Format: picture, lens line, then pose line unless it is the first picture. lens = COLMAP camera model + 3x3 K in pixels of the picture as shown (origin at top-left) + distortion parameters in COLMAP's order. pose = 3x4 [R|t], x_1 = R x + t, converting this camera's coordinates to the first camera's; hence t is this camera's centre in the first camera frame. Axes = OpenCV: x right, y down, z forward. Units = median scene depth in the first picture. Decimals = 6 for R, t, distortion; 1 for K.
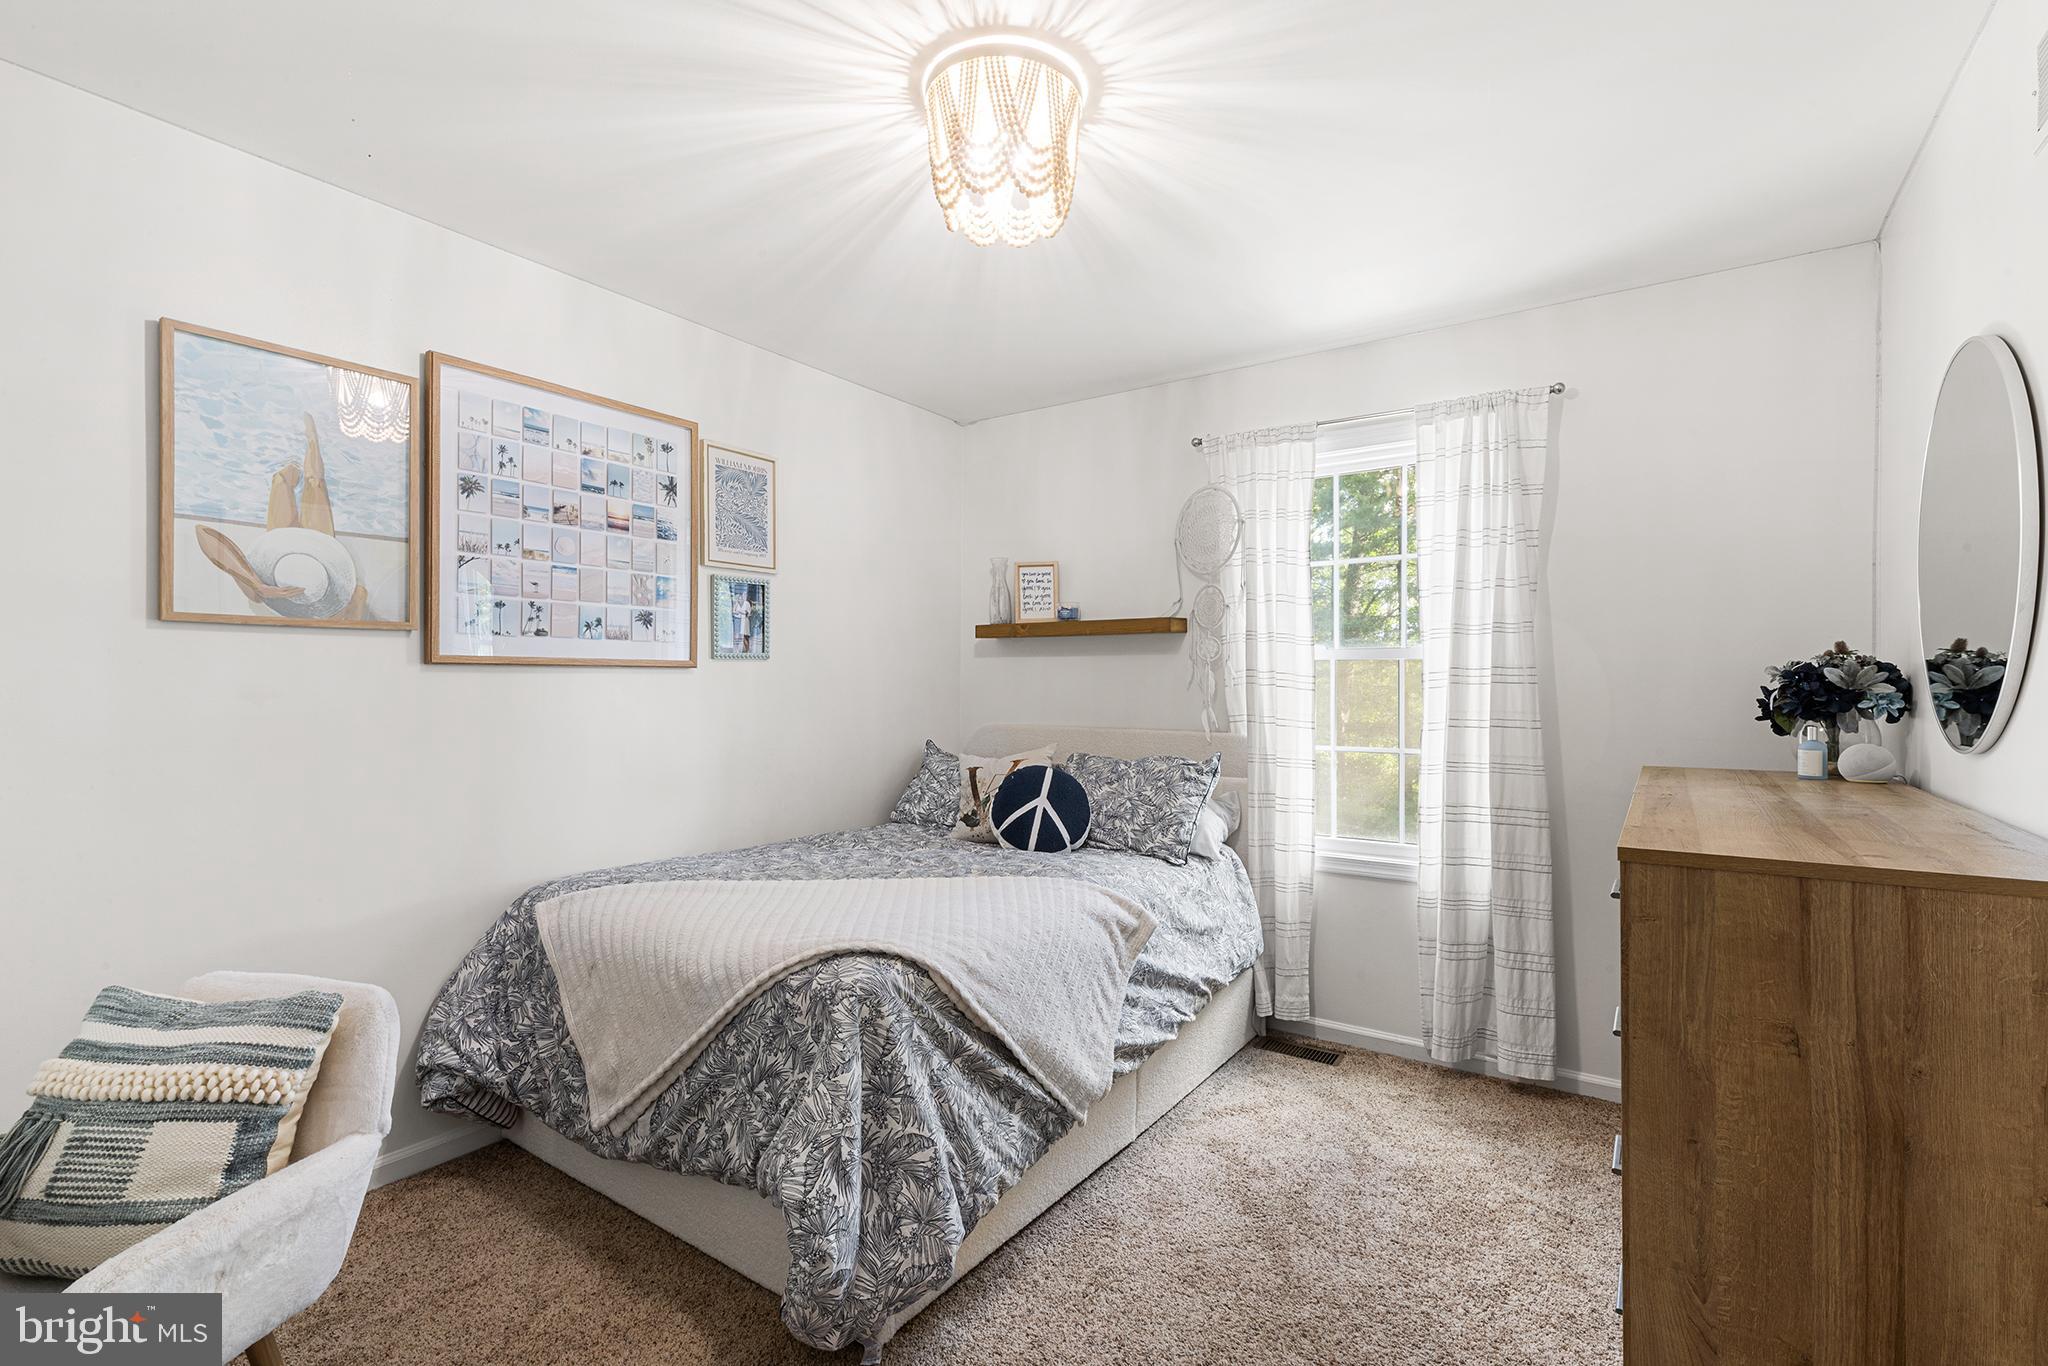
lens RADIAL K [[936.6, 0, 1028.4], [0, 936.6, 703.1], [0, 0, 1]] dist [0.001871, -0.000333]
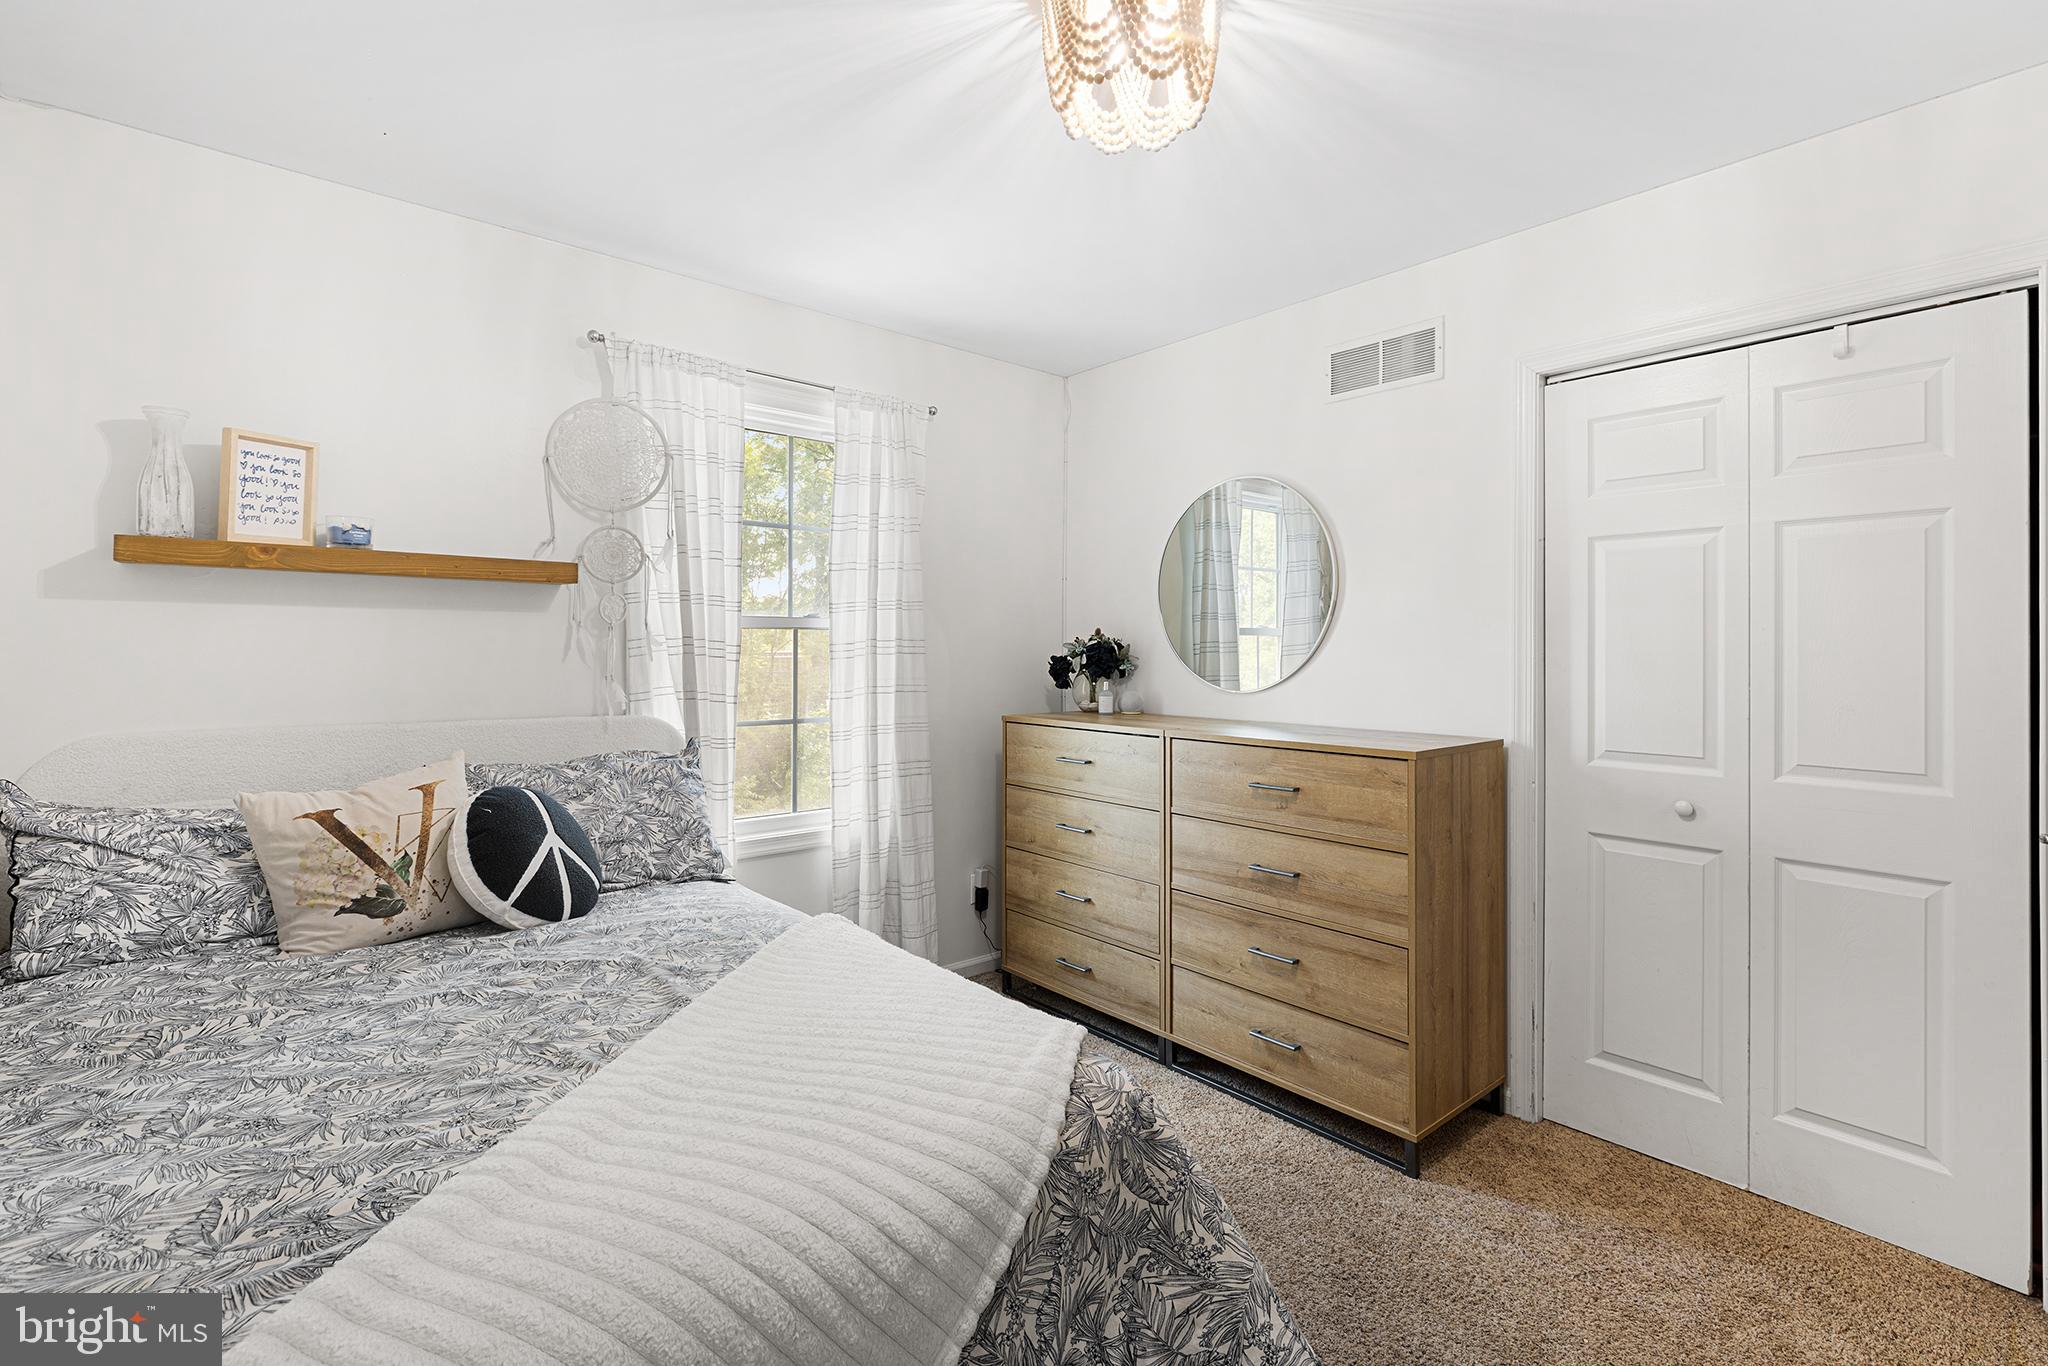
lens RADIAL K [[928.3, 0, 1026.1], [0, 928.3, 656.6], [0, 0, 1]] dist [0.003540, 0.000344]
pose [[0.256335, -0.003869, 0.966580, -0.521869], [0.016777, 0.999859, -0.000447, -0.013629], [-0.966442, 0.016331, 0.256364, 0.533143]]
